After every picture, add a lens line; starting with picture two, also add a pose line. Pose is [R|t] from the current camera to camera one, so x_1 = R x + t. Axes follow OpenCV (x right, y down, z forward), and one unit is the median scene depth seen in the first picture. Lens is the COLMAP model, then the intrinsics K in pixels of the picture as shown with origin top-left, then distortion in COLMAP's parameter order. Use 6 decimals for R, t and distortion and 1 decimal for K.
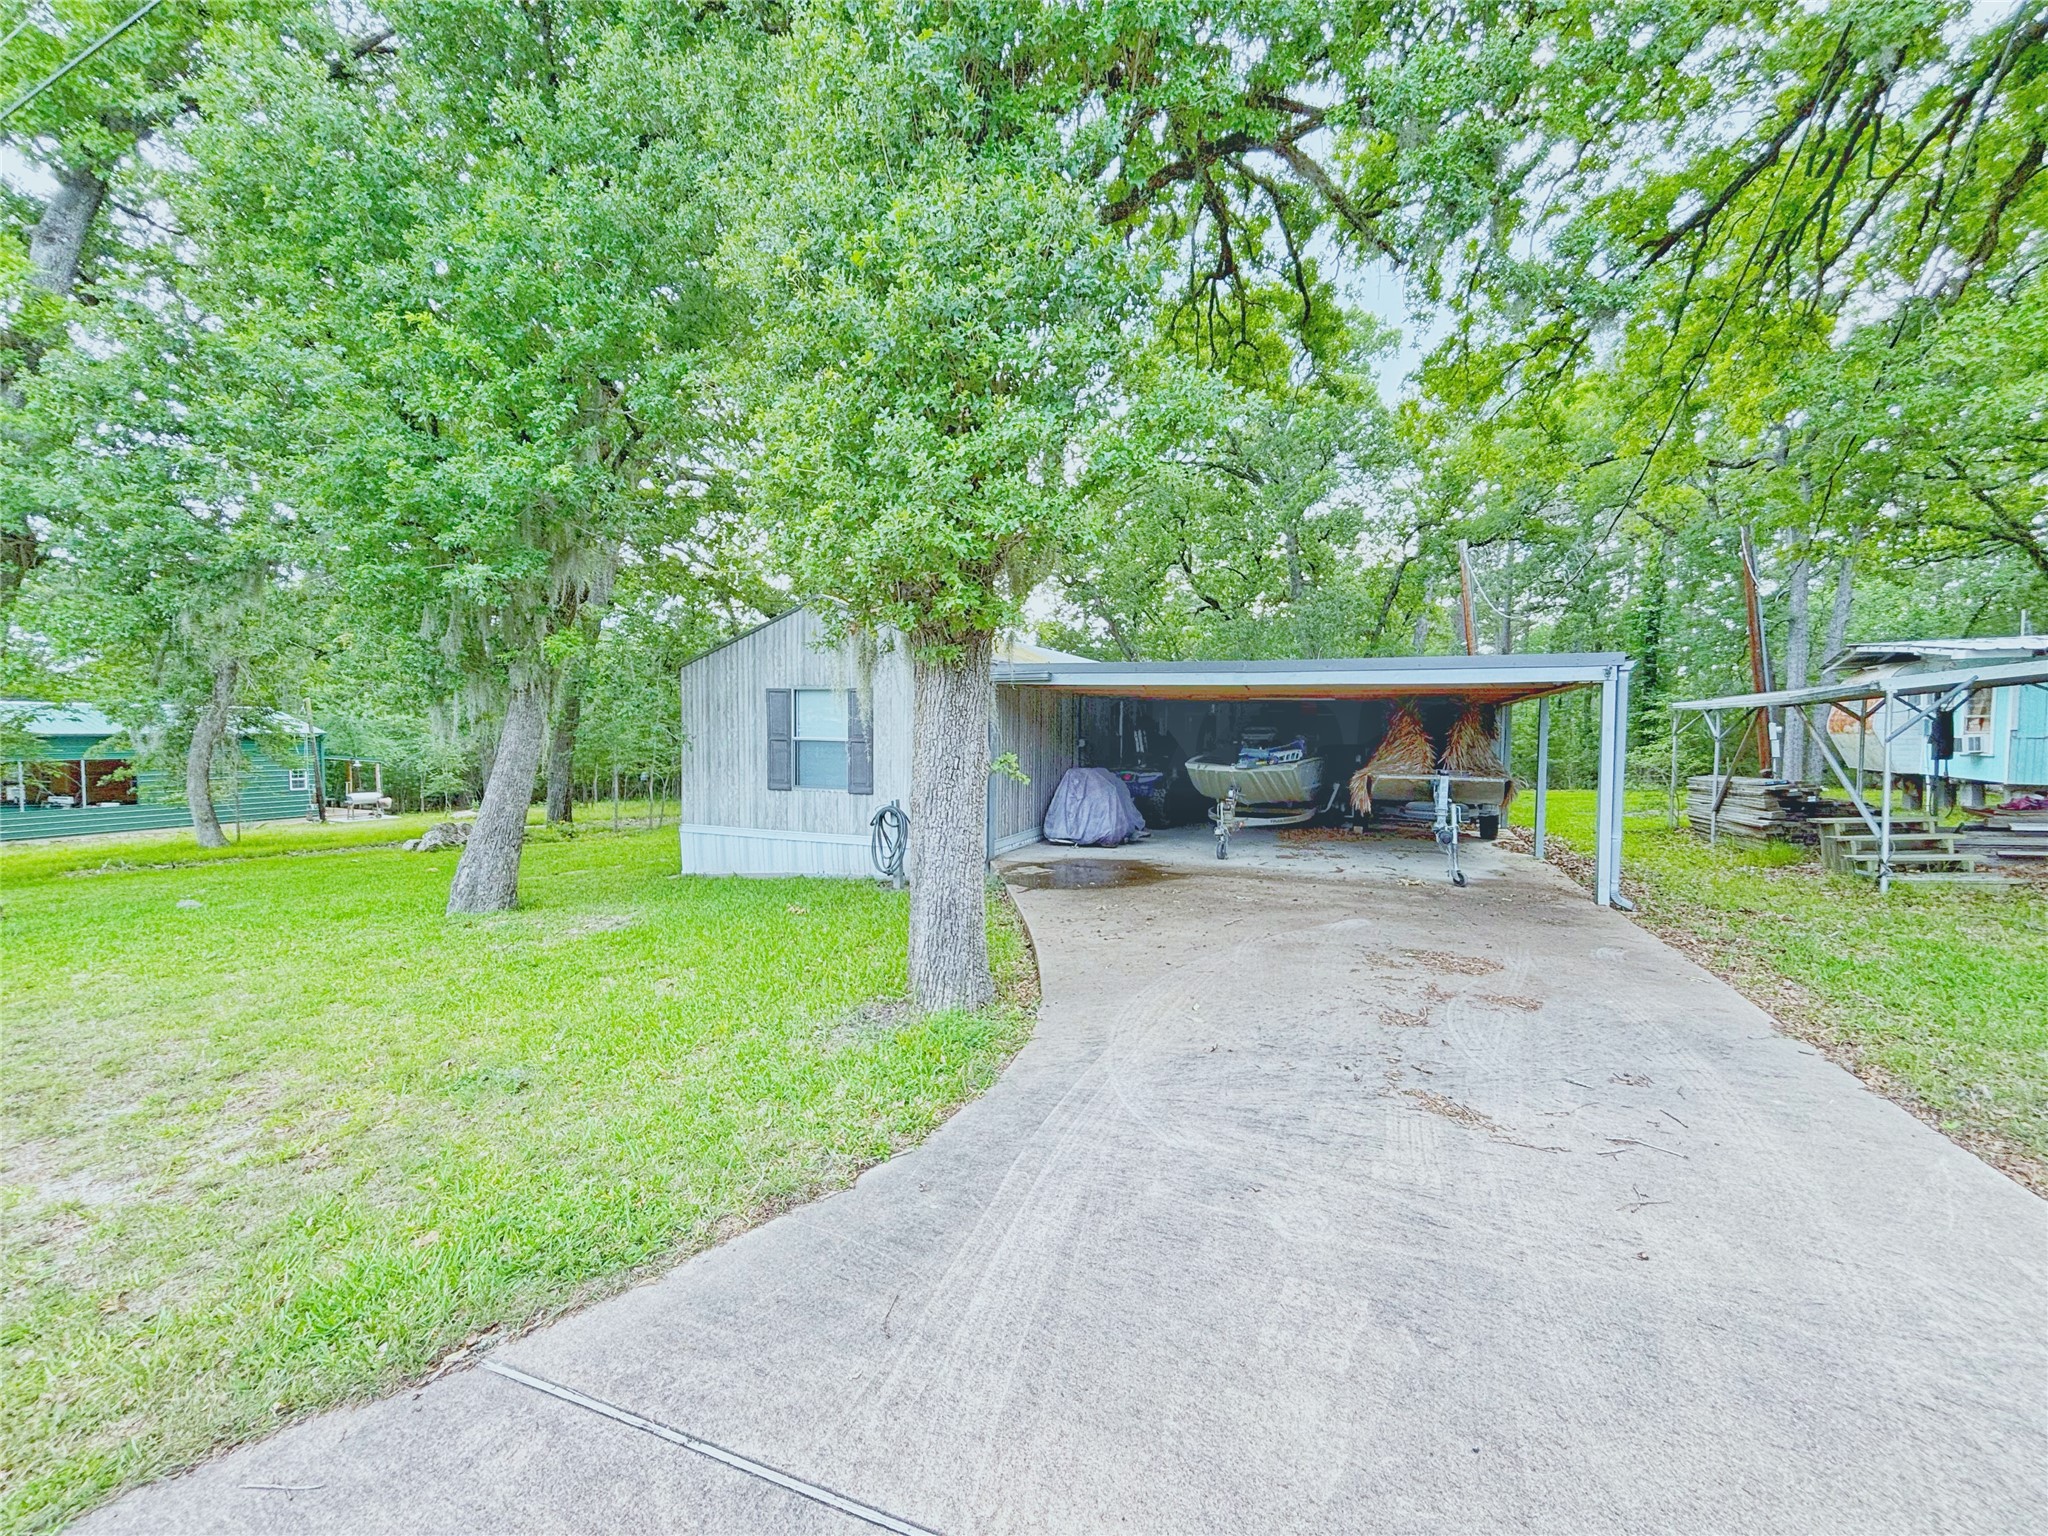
lens RADIAL K [[826.6, 0, 1028.3], [0, 826.6, 768.2], [0, 0, 1]] dist [0.001141, 0.002478]
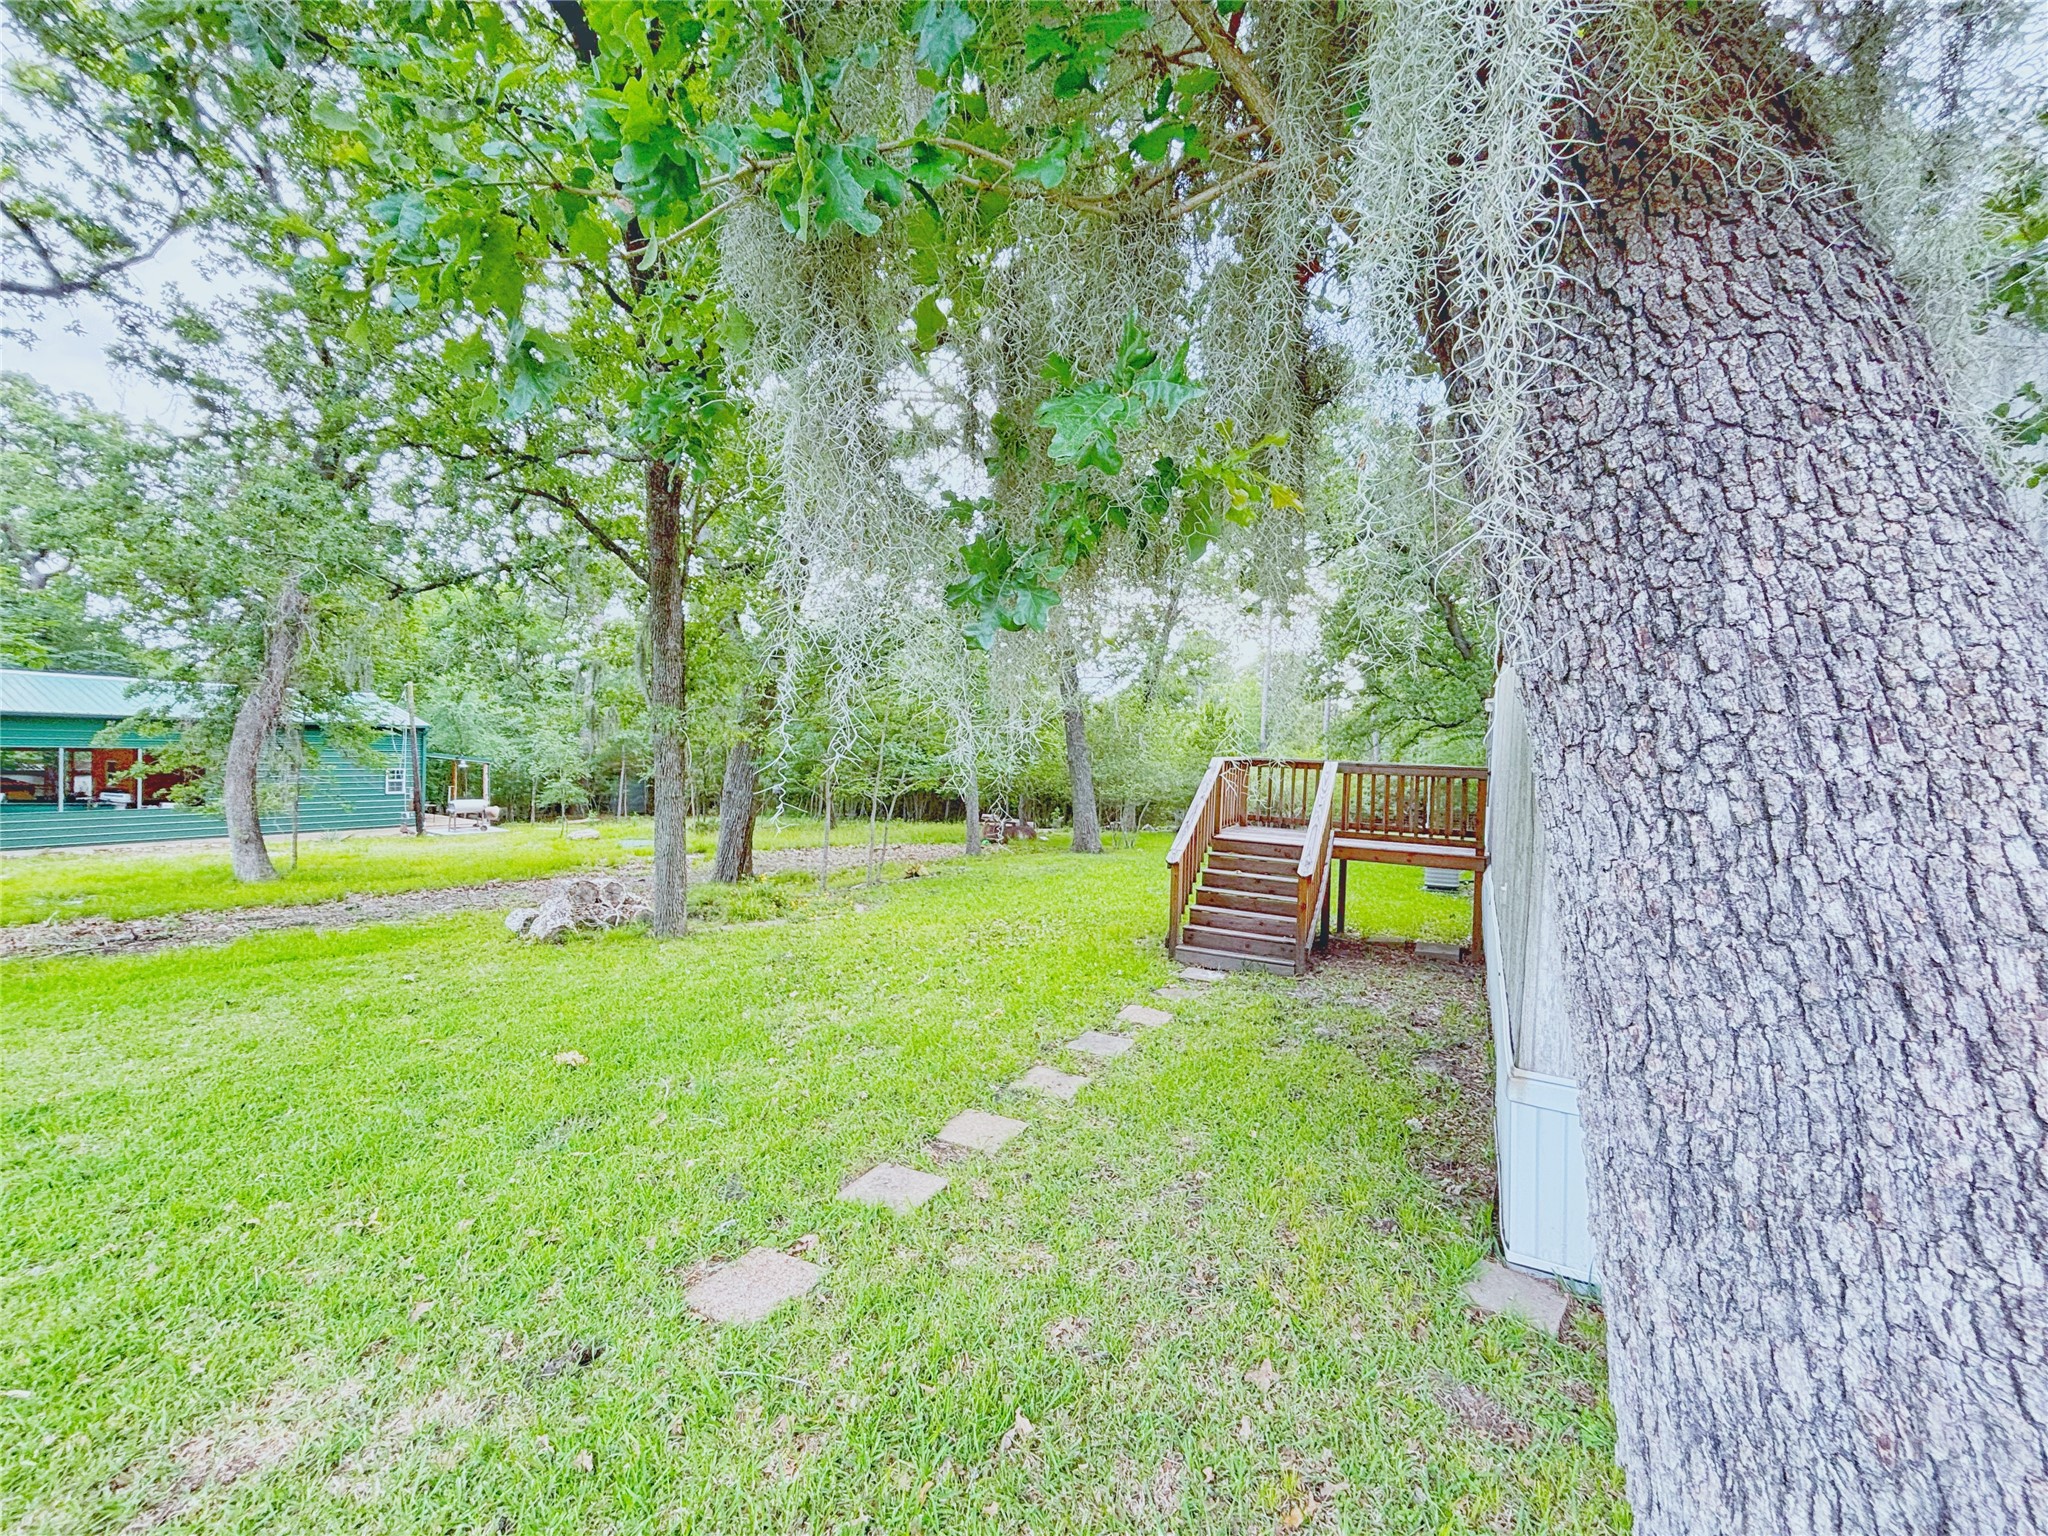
lens RADIAL K [[826.6, 0, 1023.1], [0, 826.6, 768.2], [0, 0, 1]] dist [0.001141, 0.002478]
pose [[0.994738, 0.035562, -0.096080, -0.178930], [-0.037573, 0.999109, -0.019201, -0.006570], [0.095311, 0.022710, 0.995188, 0.237126]]
